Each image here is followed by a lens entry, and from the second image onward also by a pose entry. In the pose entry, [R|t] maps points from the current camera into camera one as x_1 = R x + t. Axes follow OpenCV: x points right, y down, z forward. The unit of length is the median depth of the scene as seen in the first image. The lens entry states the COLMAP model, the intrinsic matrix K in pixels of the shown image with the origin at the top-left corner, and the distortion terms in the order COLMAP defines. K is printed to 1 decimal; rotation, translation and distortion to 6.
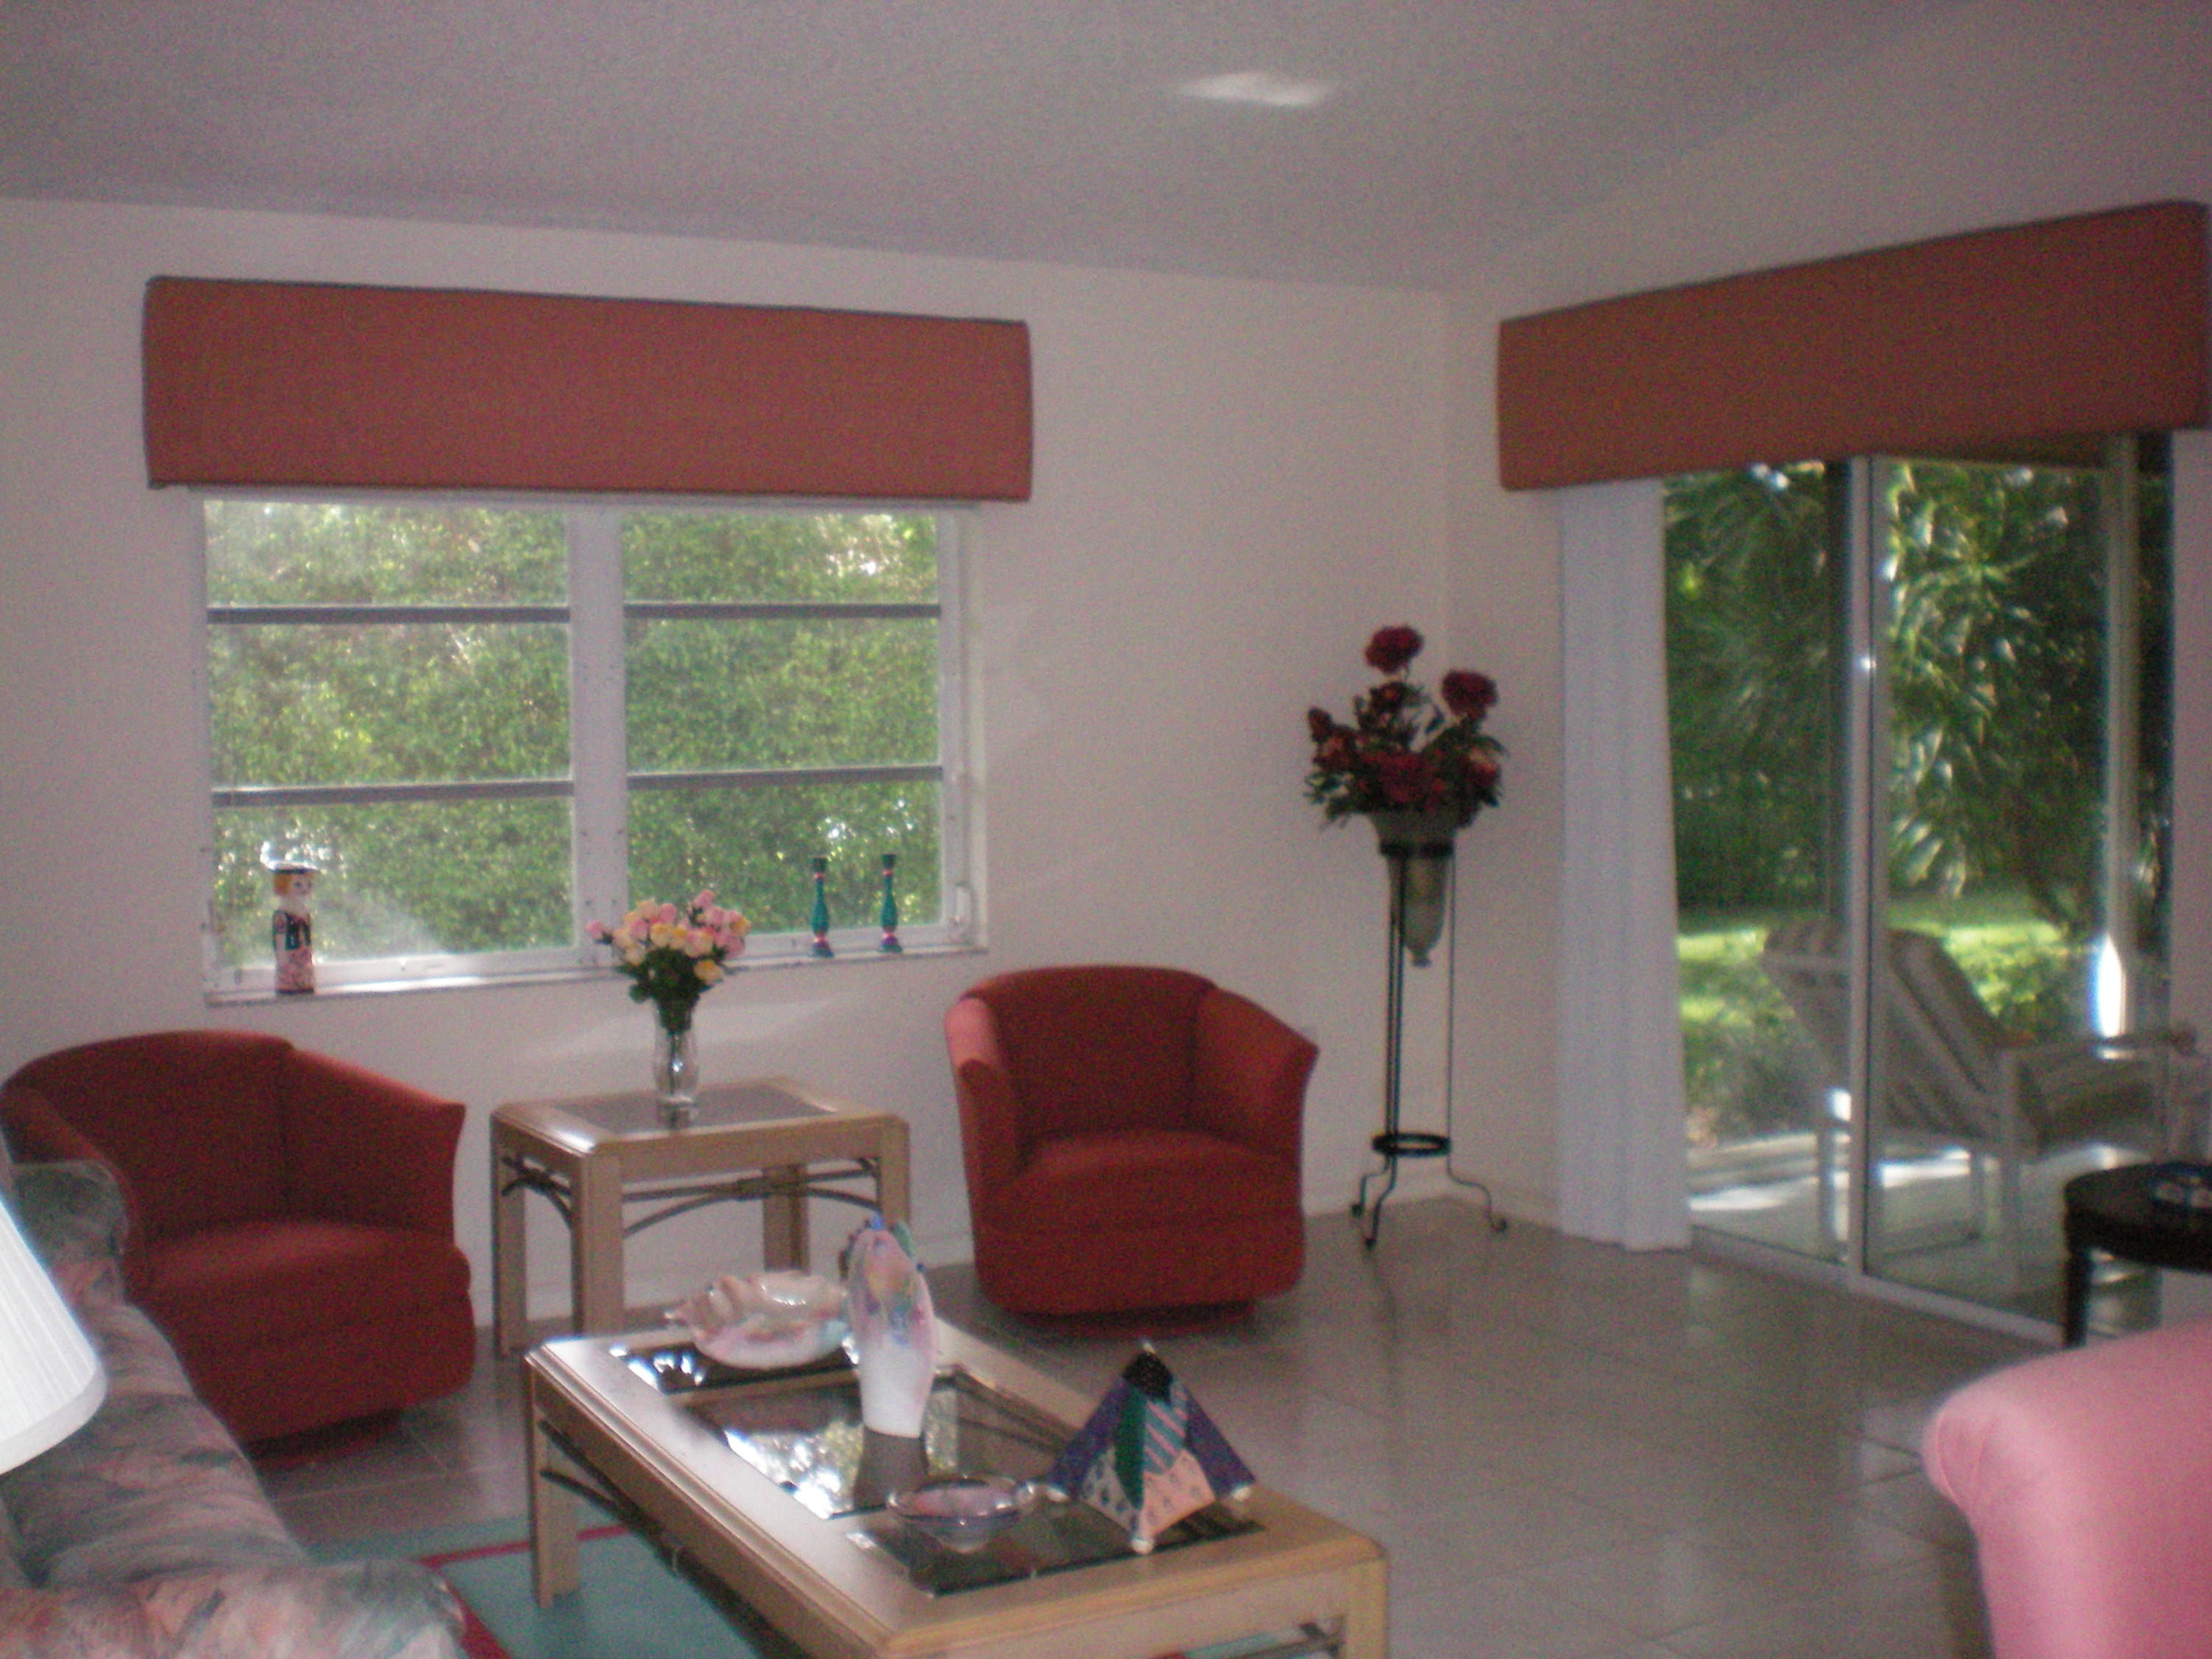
lens RADIAL K [[2544.4, 0, 1022.9], [0, 2544.4, 825.6], [0, 0, 1]] dist [-0.054499, -0.253273]
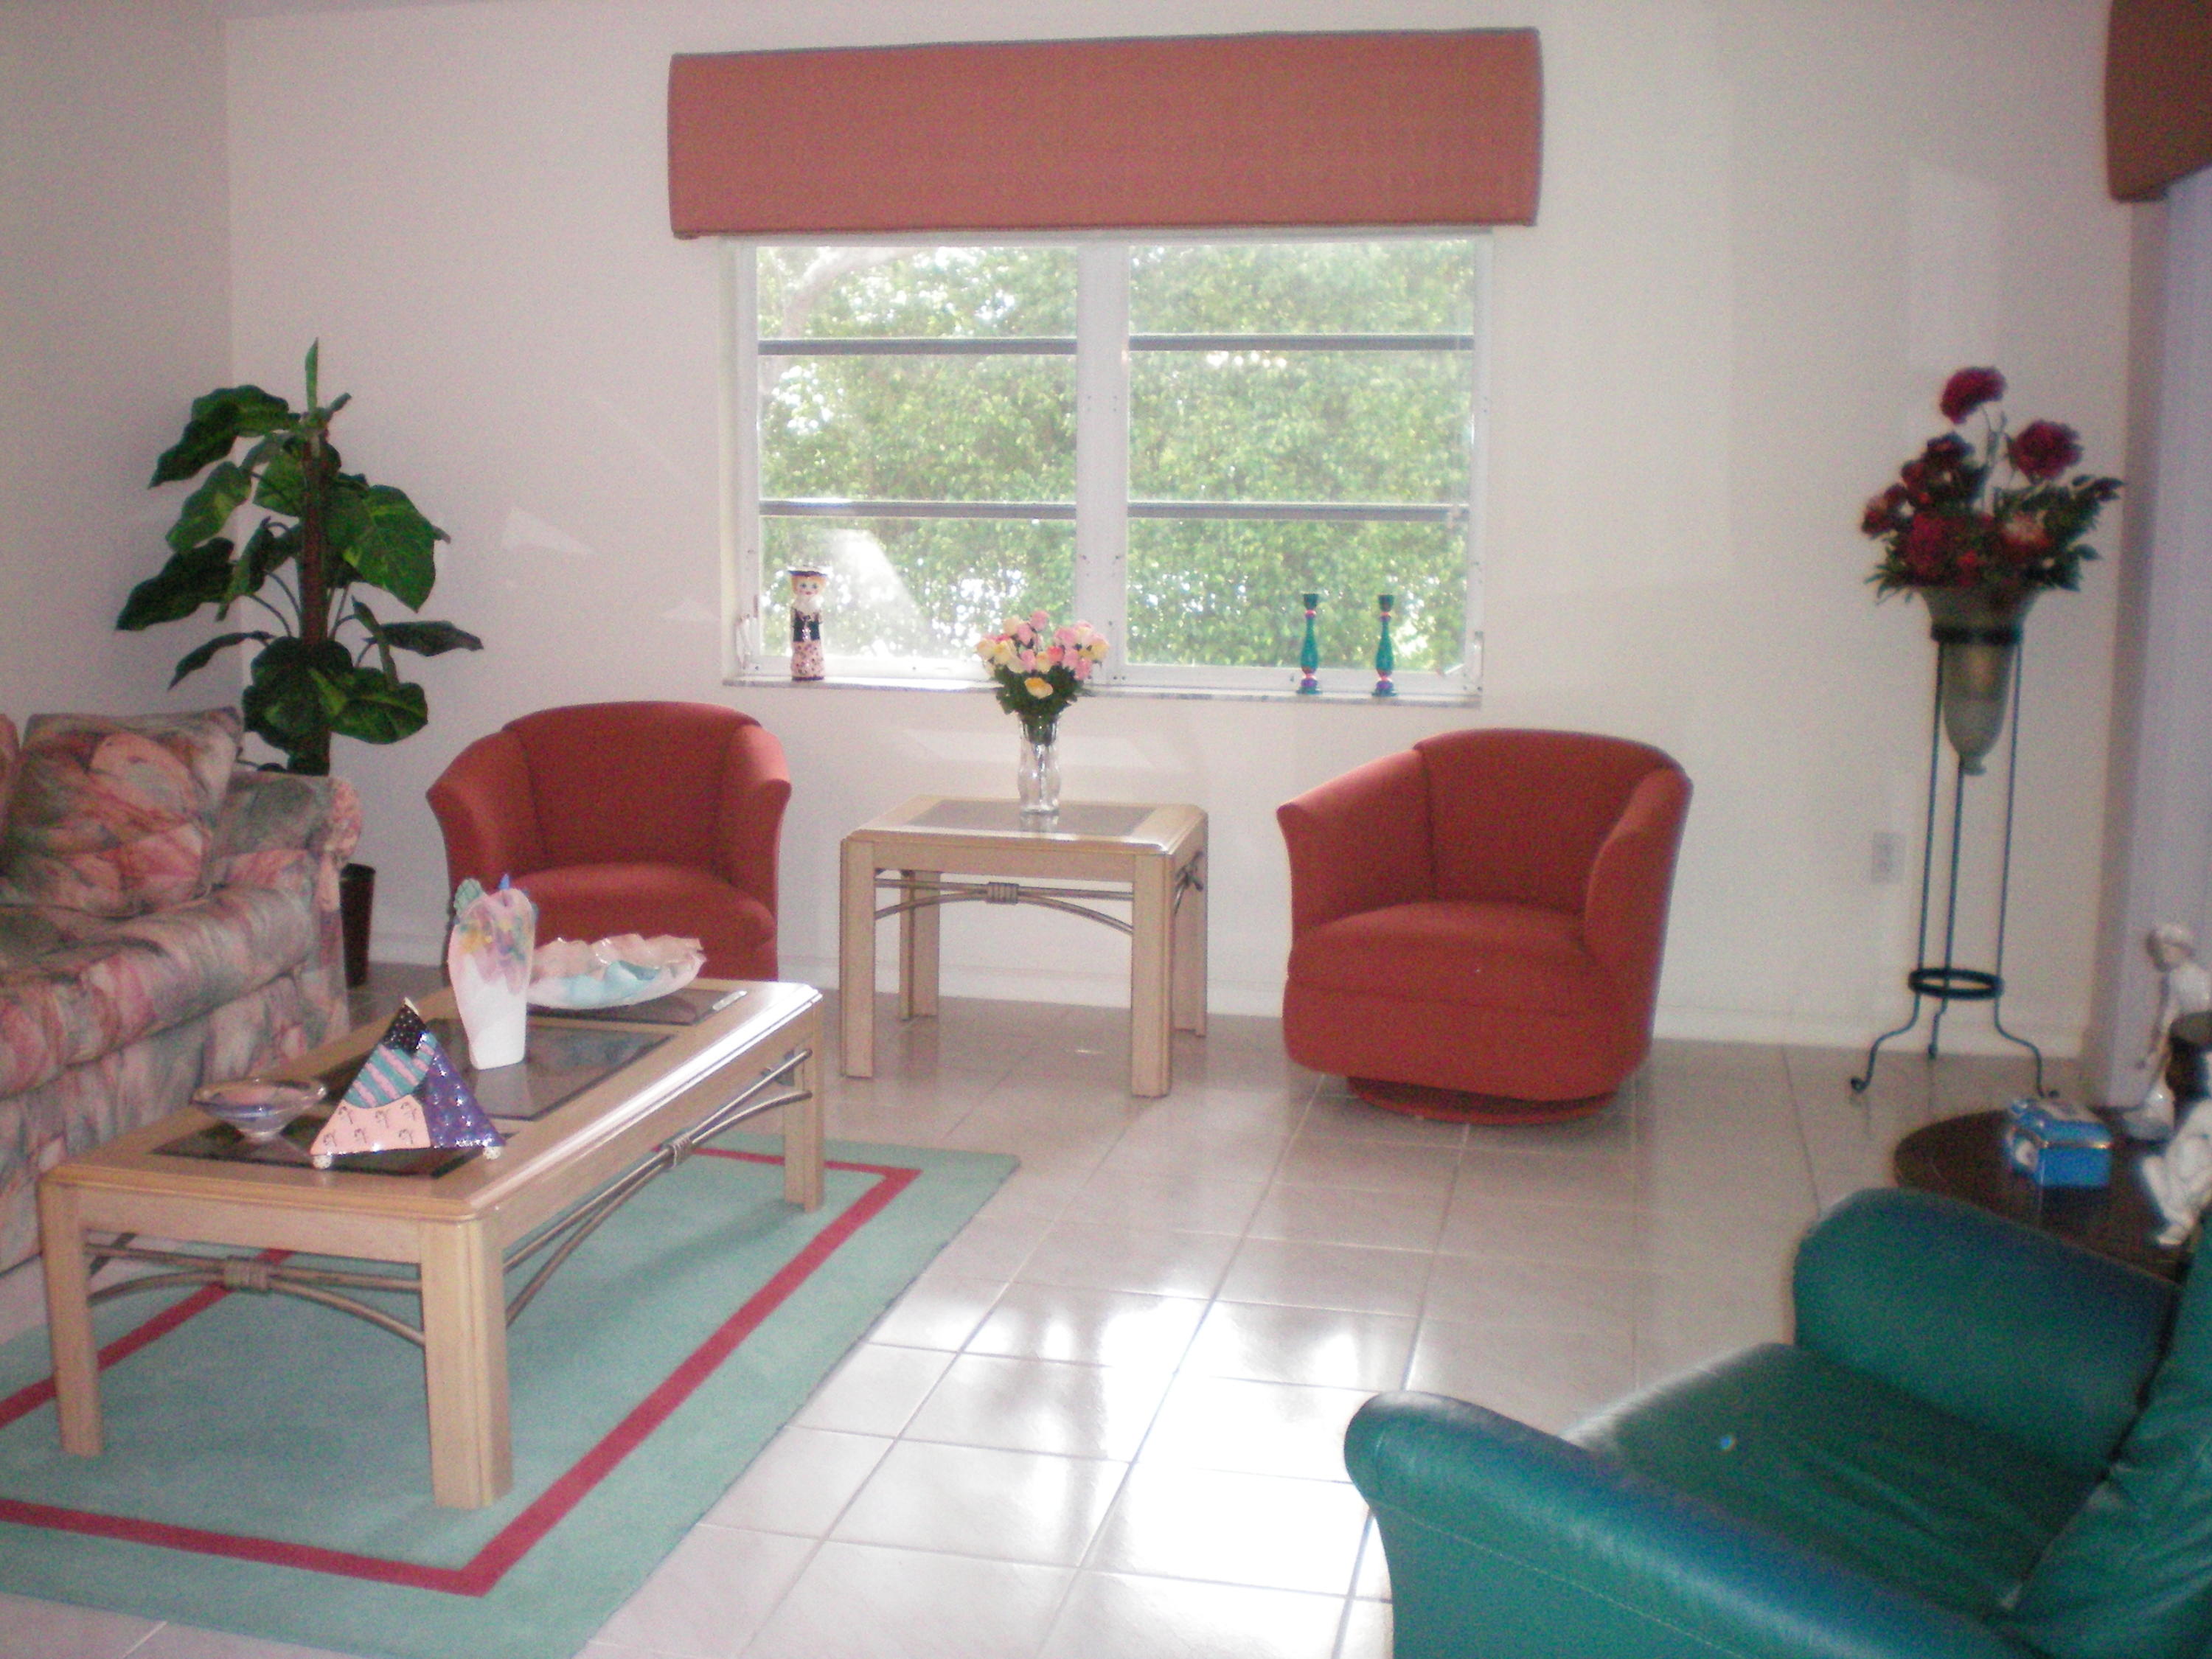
lens RADIAL K [[2544.4, 0, 1022.9], [0, 2544.4, 825.6], [0, 0, 1]] dist [-0.054499, -0.253273]
pose [[0.751255, 0.117657, -0.649440, 0.470399], [-0.054460, 0.991678, 0.116661, -0.007201], [0.657761, -0.052274, 0.751410, 0.168059]]
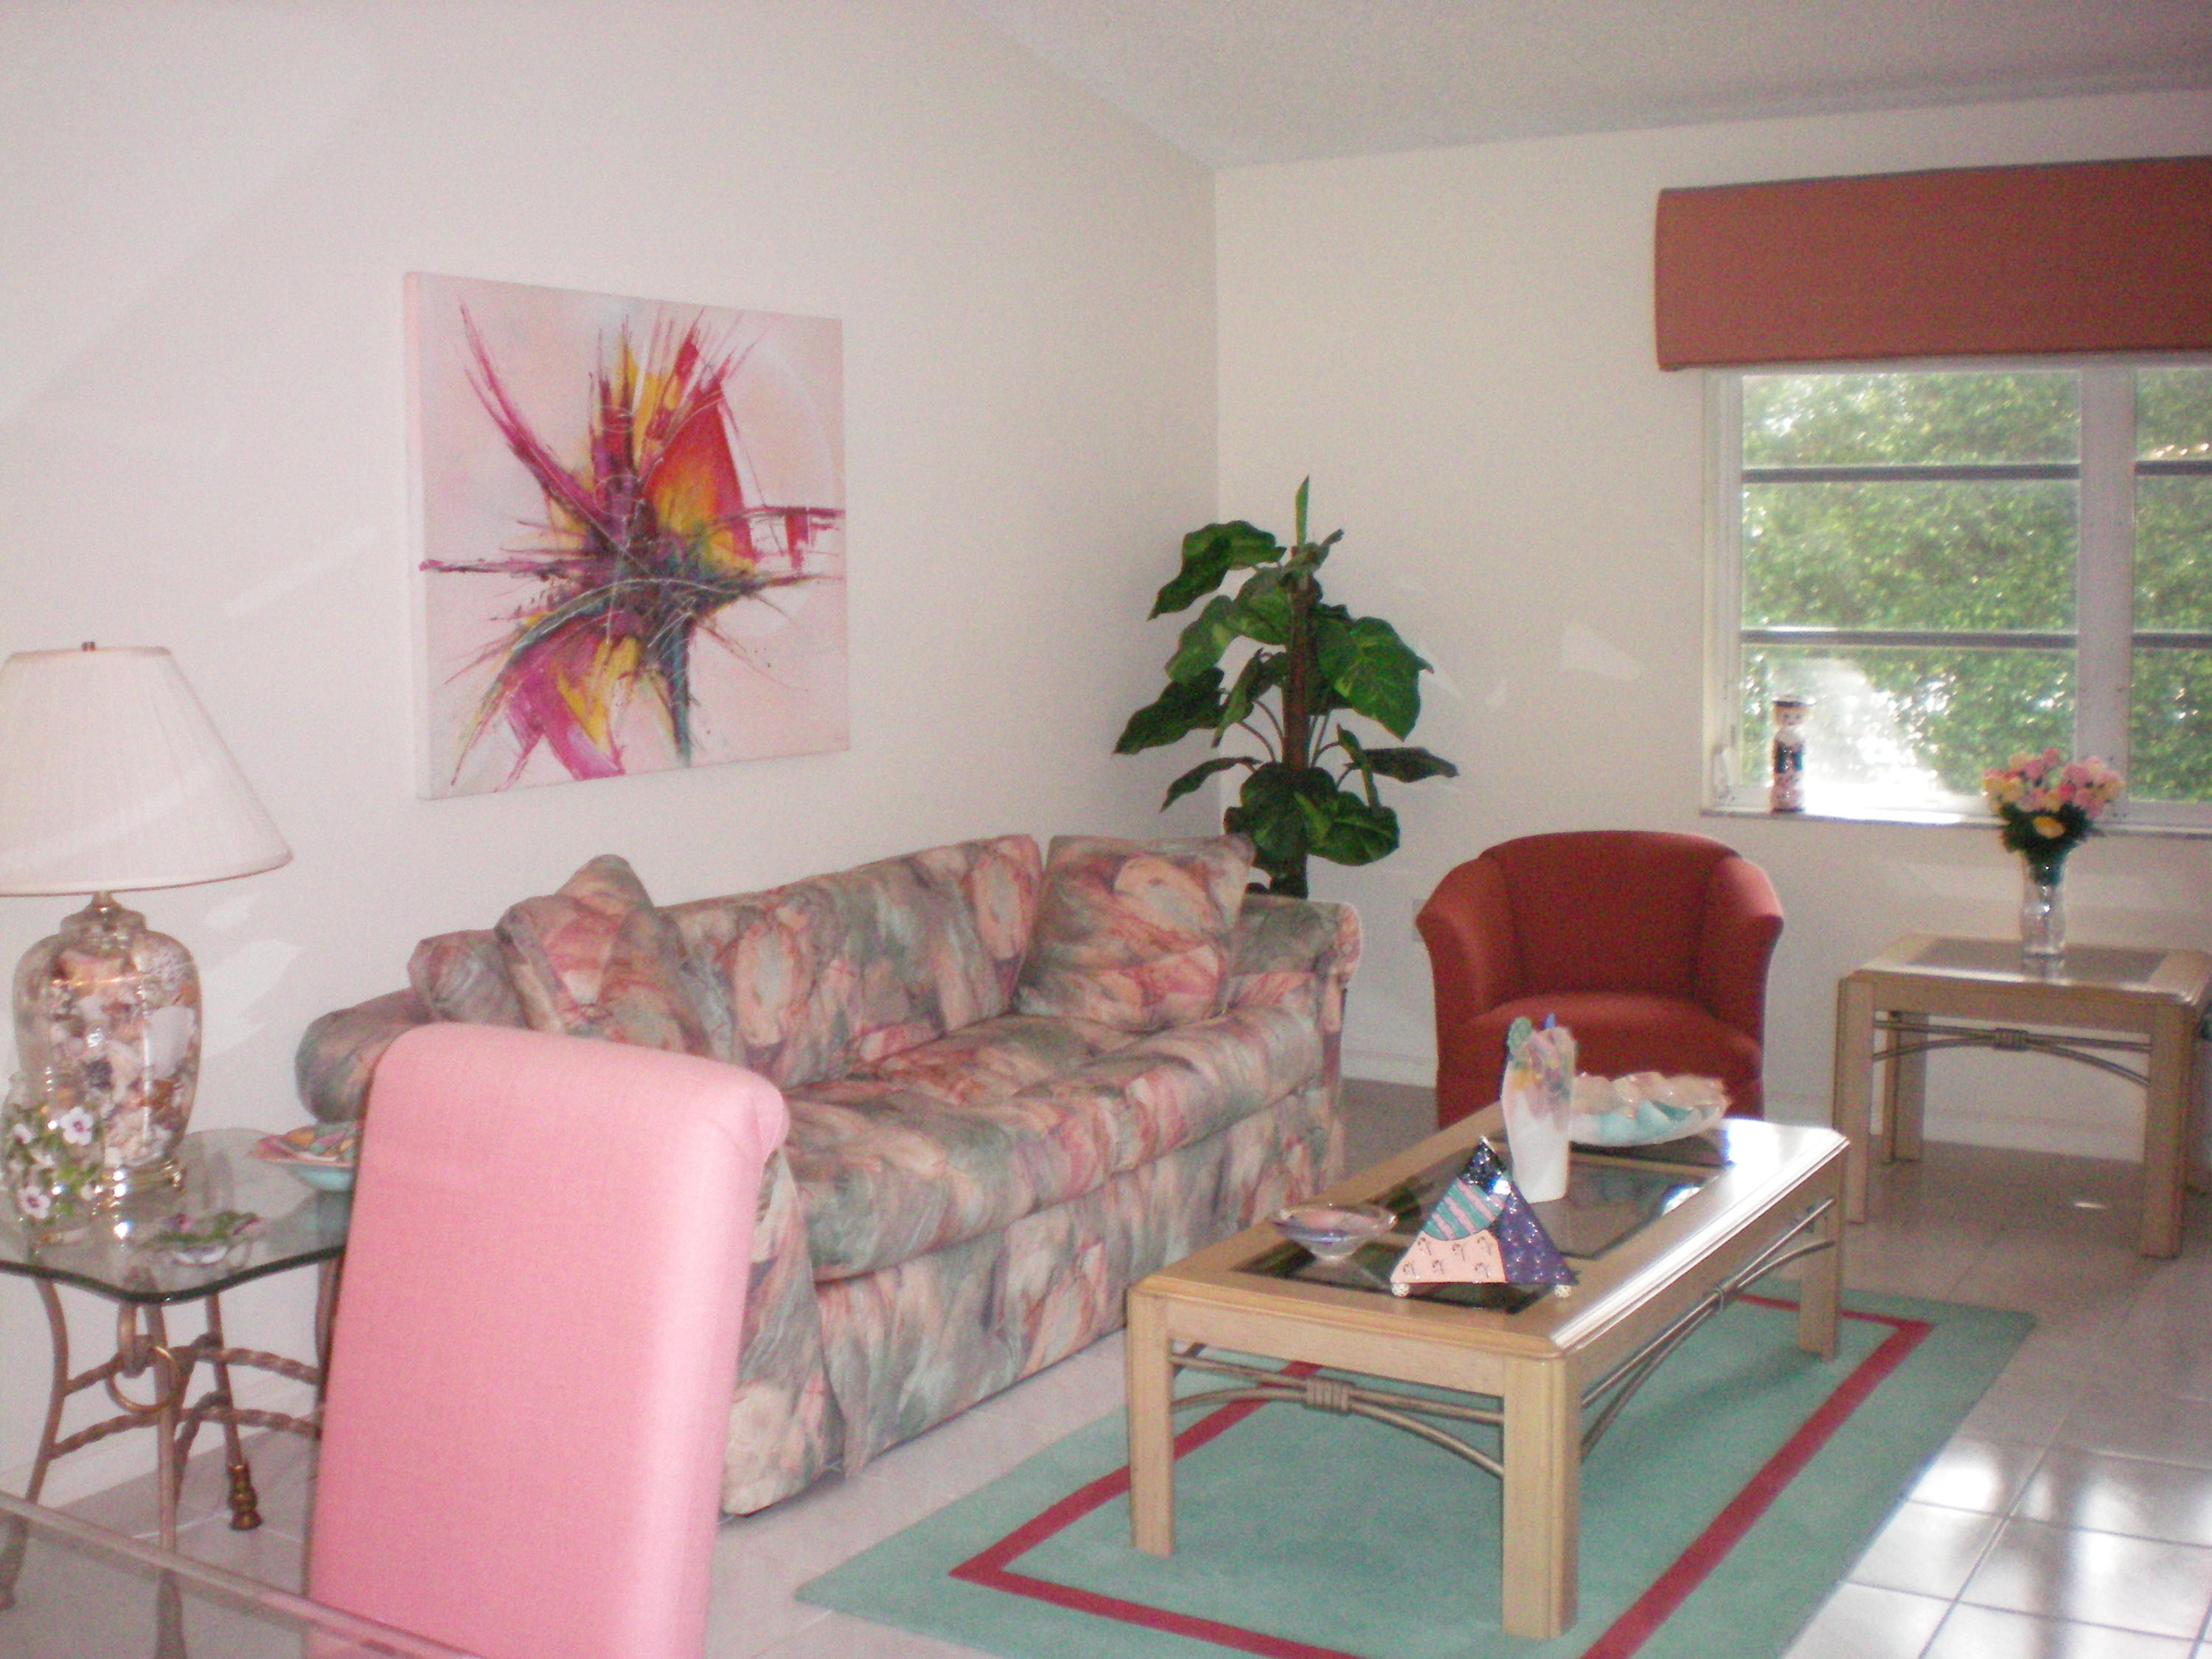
lens RADIAL K [[2544.4, 0, 1022.9], [0, 2544.4, 825.6], [0, 0, 1]] dist [-0.054499, -0.253273]
pose [[0.492878, 0.101811, -0.864121, 0.451750], [-0.042995, 0.994767, 0.092680, -0.015123], [0.869035, -0.008527, 0.494676, 0.124988]]
